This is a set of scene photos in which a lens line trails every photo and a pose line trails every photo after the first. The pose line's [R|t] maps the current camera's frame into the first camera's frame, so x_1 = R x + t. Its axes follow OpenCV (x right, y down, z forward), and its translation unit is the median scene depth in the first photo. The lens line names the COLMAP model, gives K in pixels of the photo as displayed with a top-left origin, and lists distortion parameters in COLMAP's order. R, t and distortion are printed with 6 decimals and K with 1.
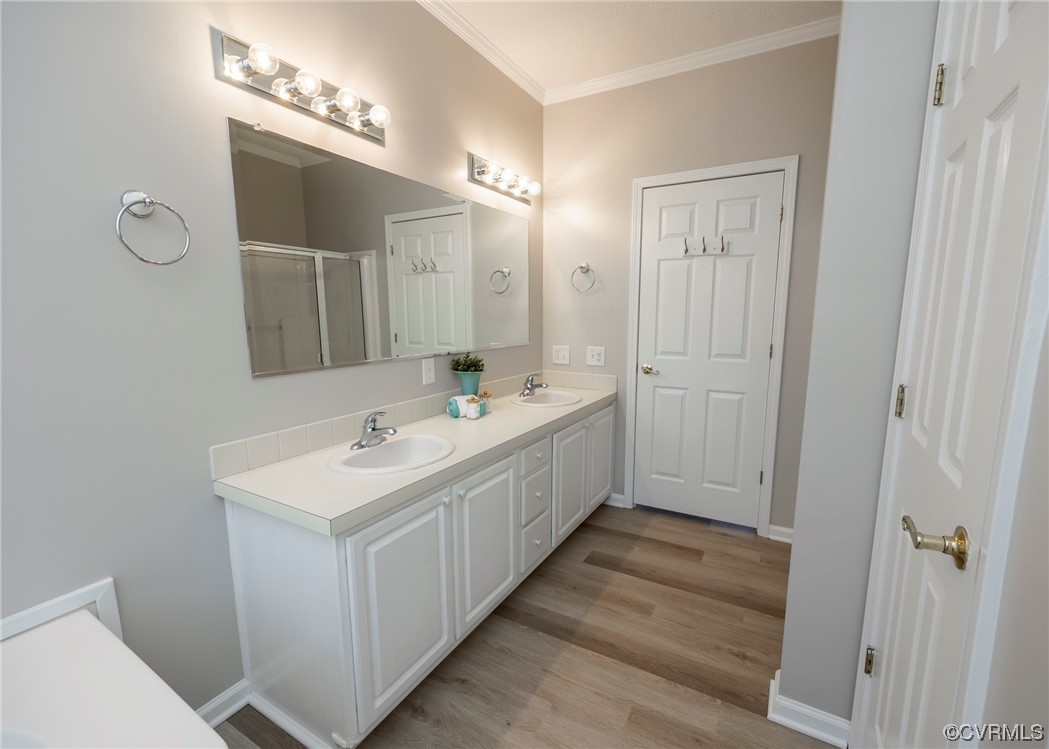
lens RADIAL K [[448.1, 0, 528.9], [0, 448.1, 382.7], [0, 0, 1]] dist [-0.000693, -0.000198]
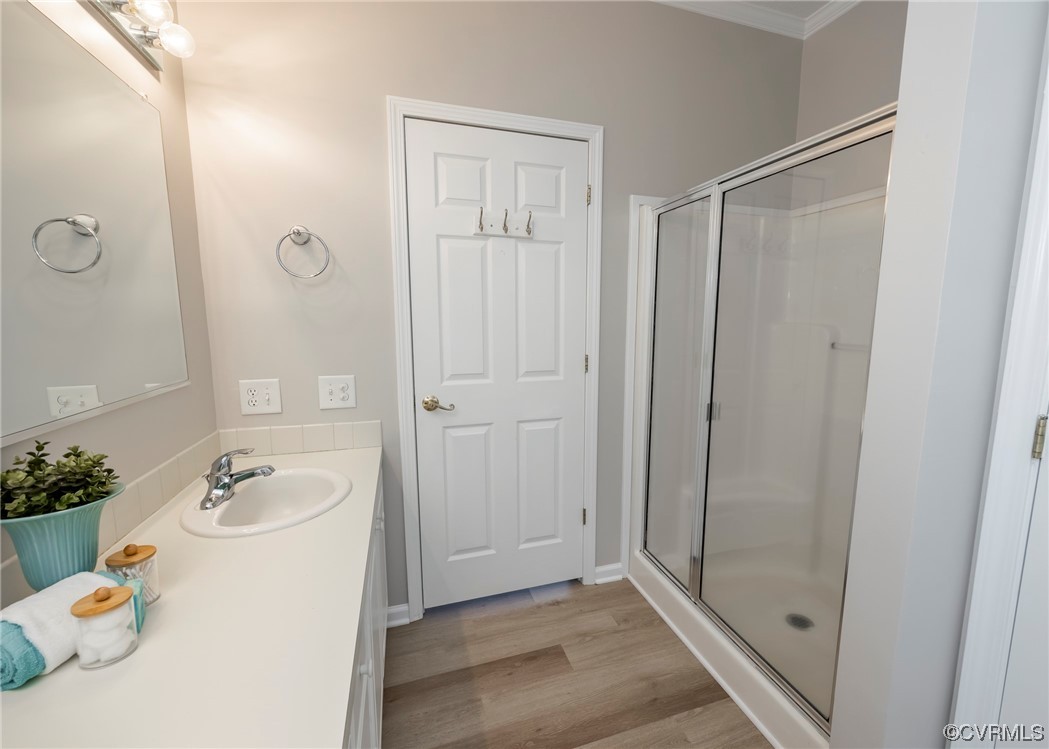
lens RADIAL K [[448.1, 0, 531.8], [0, 448.1, 375.3], [0, 0, 1]] dist [-0.000693, -0.000198]
pose [[0.666136, -0.102637, 0.738734, -0.120436], [0.113789, 0.992876, 0.035340, -0.081289], [-0.737099, 0.060519, 0.673070, 0.478411]]
